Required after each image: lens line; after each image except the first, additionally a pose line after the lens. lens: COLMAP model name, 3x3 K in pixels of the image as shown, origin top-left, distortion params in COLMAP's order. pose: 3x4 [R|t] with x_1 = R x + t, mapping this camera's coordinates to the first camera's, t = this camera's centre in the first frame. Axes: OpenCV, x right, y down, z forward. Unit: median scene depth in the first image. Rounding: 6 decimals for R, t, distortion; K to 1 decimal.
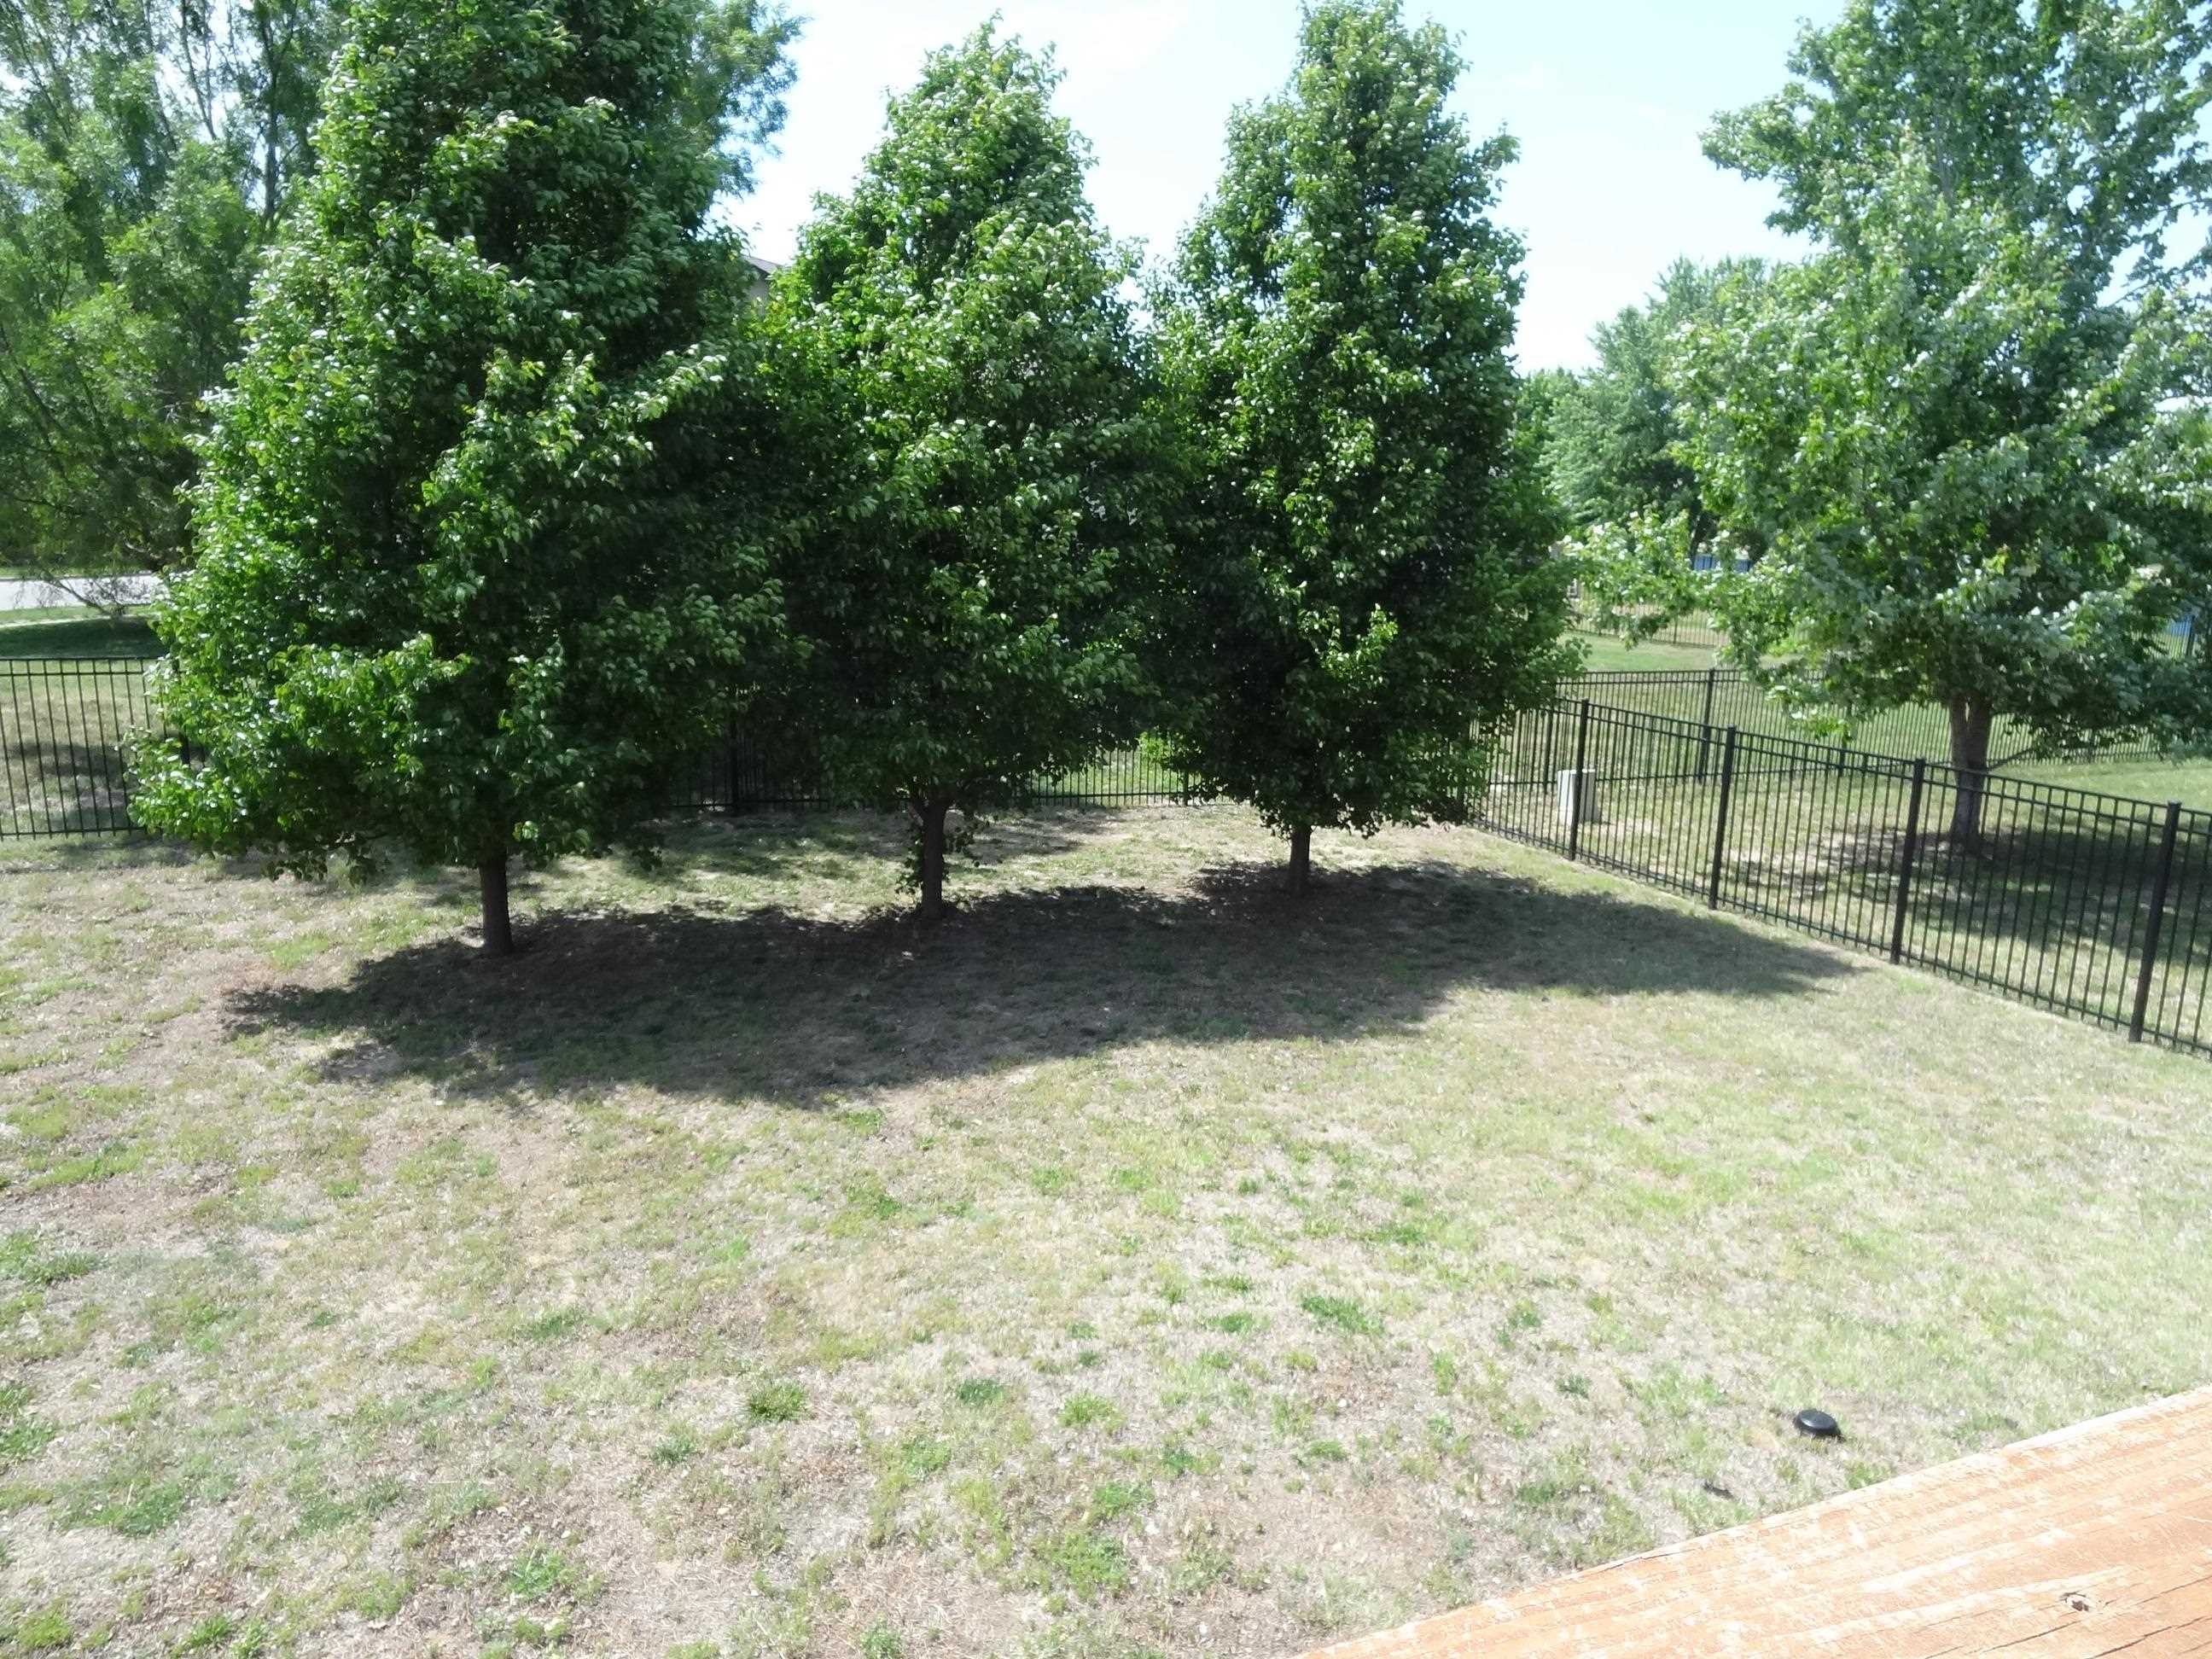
lens RADIAL K [[1555.5, 0, 1104.2], [0, 1555.5, 847.4], [0, 0, 1]] dist [-0.000087, 0.001767]
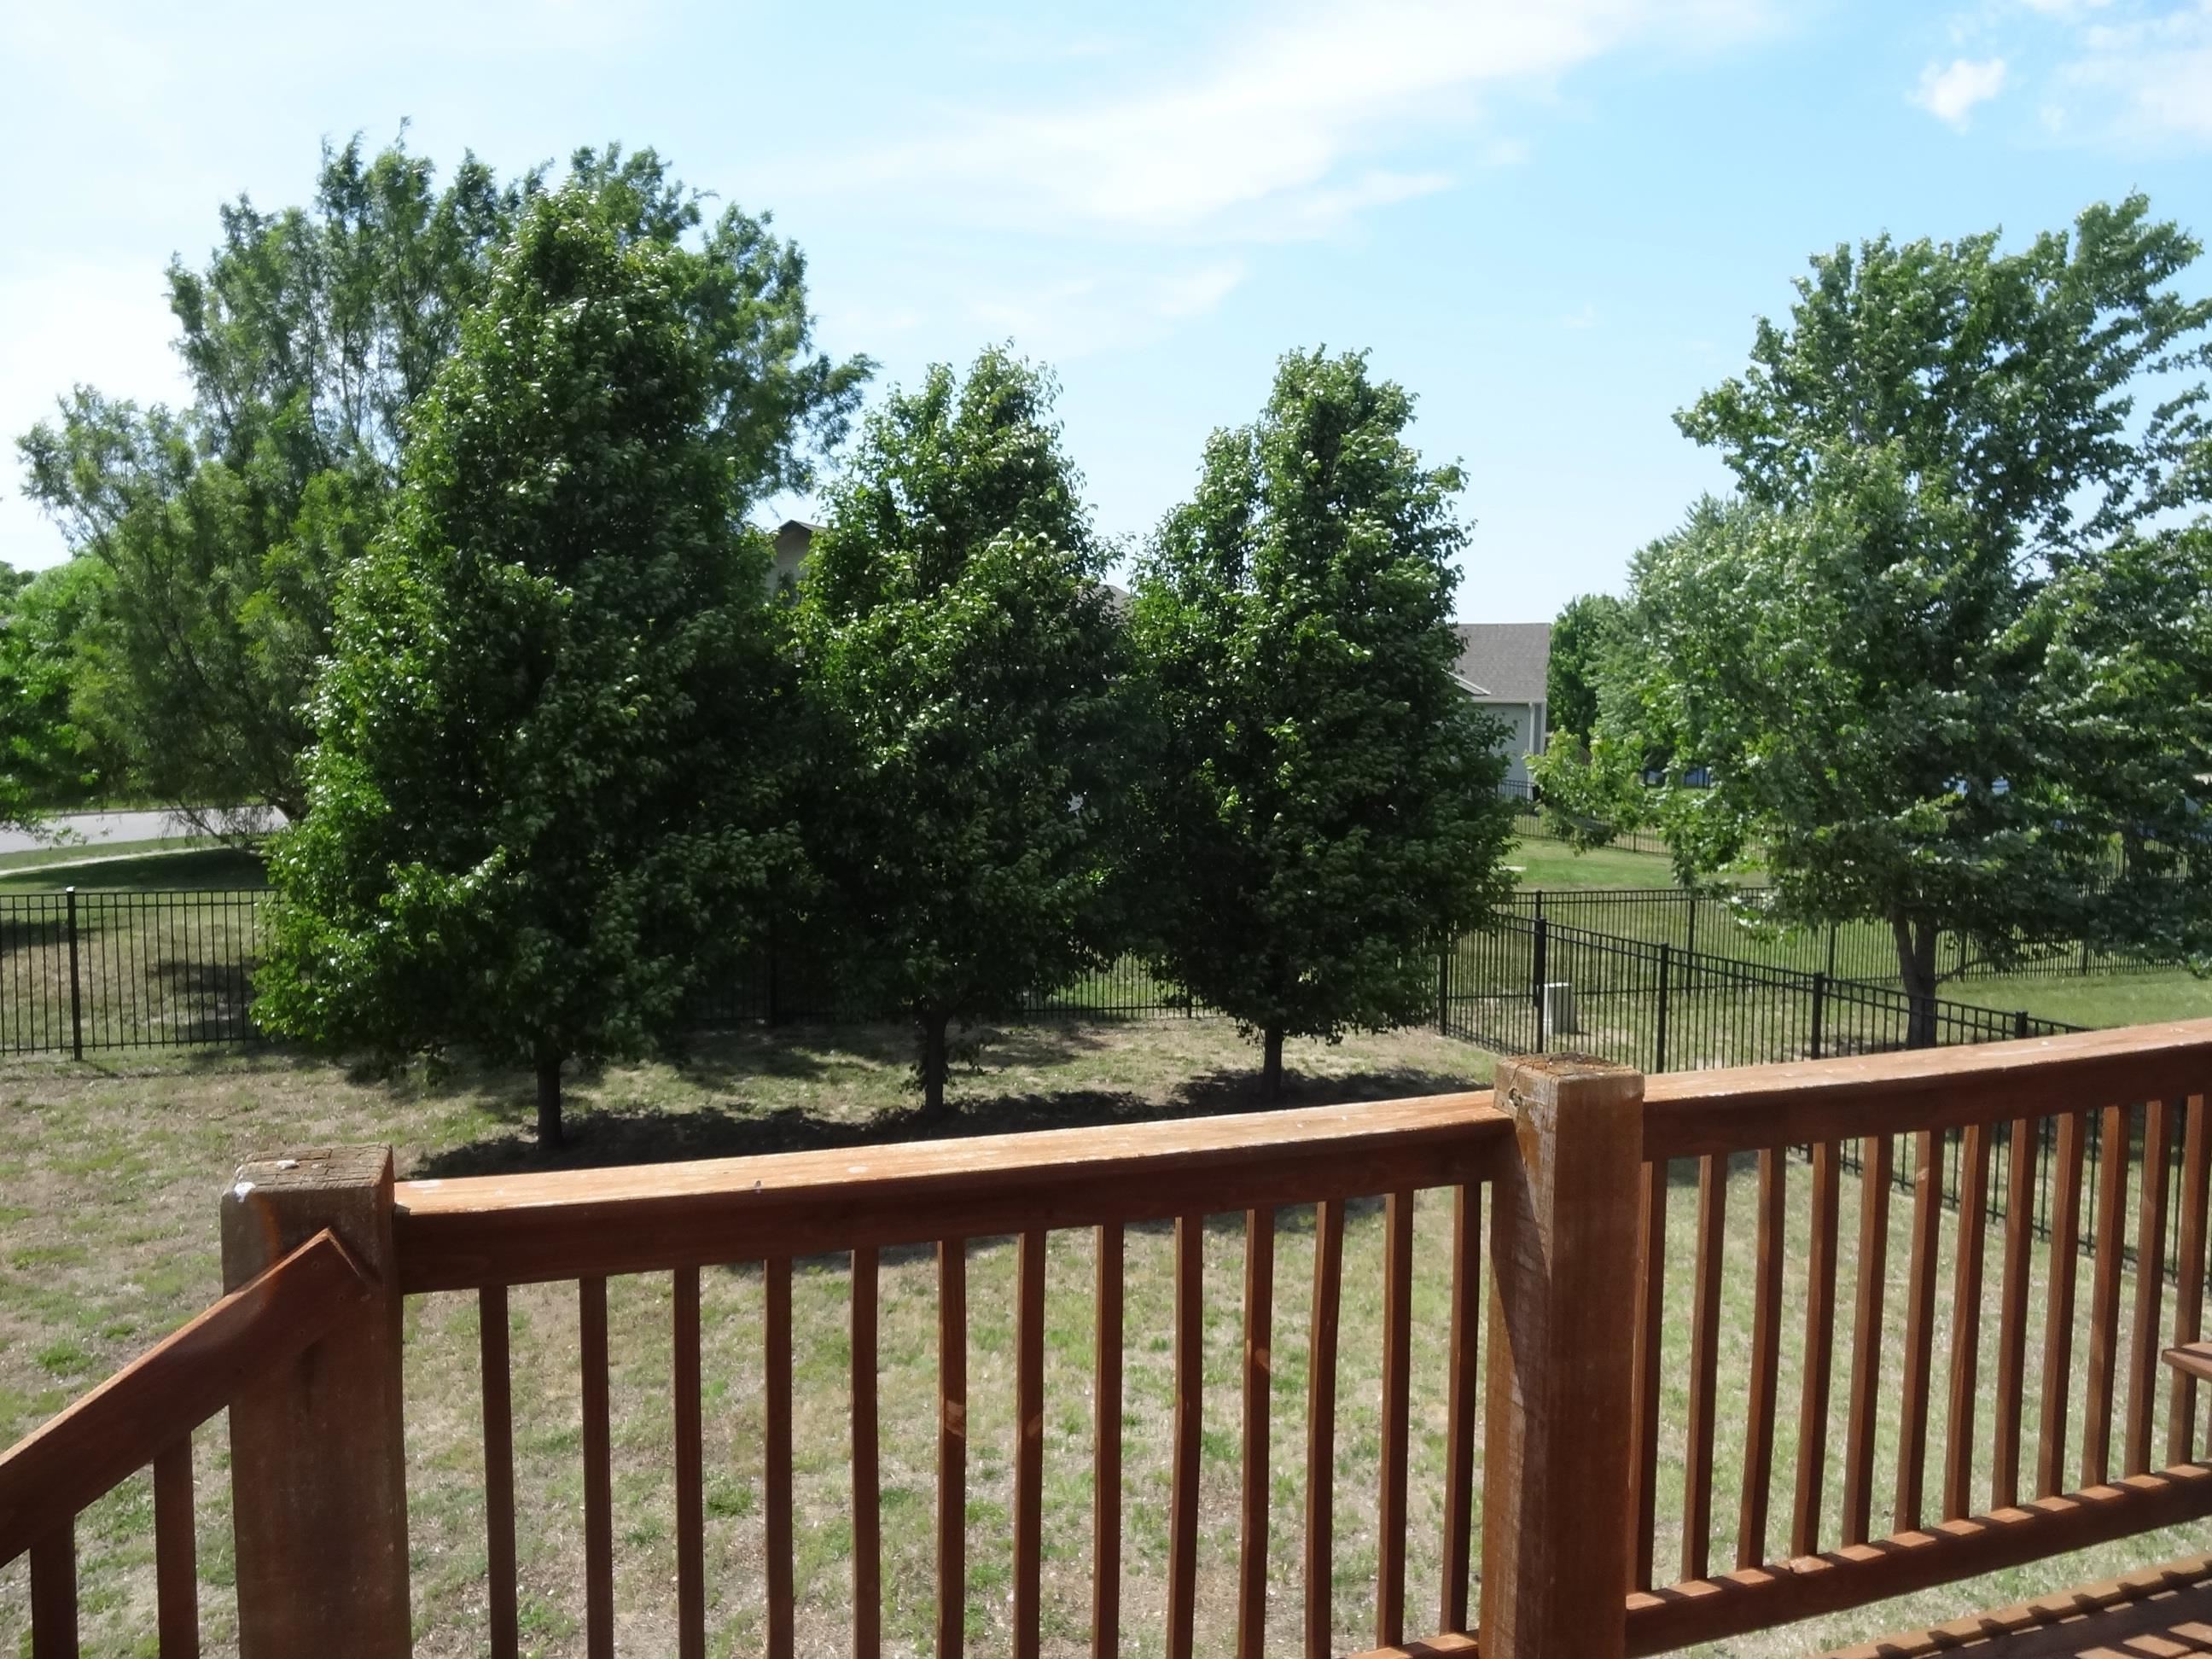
lens RADIAL K [[1537.3, 0, 1113.8], [0, 1537.3, 825.6], [0, 0, 1]] dist [-0.005659, 0.003545]
pose [[0.999140, -0.006356, -0.040962, 0.063317], [0.000094, 0.988519, -0.151098, 0.003749], [0.041452, 0.150965, 0.987670, -0.118277]]
